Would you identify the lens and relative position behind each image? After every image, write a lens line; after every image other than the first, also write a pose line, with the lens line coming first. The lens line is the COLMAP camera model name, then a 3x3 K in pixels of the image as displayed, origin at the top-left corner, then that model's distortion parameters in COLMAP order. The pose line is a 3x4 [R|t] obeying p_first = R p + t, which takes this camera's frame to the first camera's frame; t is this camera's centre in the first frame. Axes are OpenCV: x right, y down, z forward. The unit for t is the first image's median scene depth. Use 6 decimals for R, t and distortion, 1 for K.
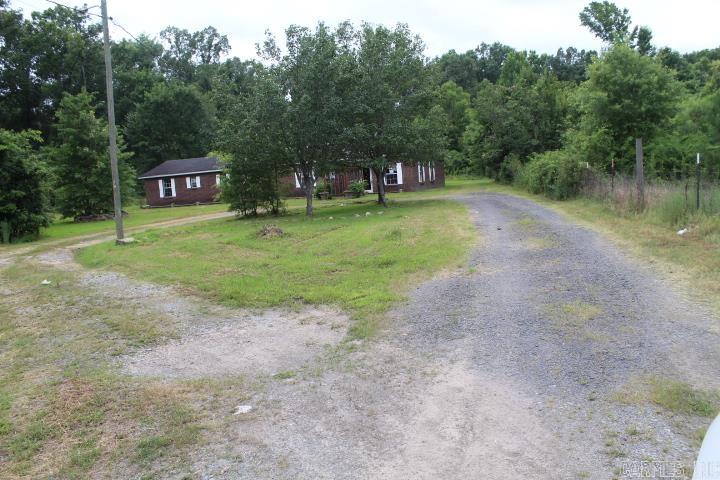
lens RADIAL K [[594.4, 0, 356.8], [0, 594.4, 239.0], [0, 0, 1]] dist [-0.013226, -0.000945]
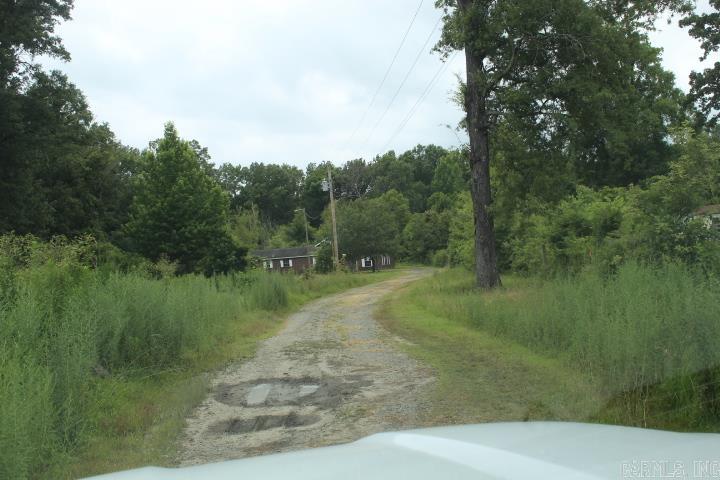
lens RADIAL K [[804.2, 0, 360.6], [0, 804.2, 239.5], [0, 0, 1]] dist [-0.011215, 0.000000]
pose [[0.992187, 0.004114, 0.124688, -0.114416], [0.013682, 0.989839, -0.141535, 0.074922], [-0.124004, 0.142136, 0.982049, -0.608624]]
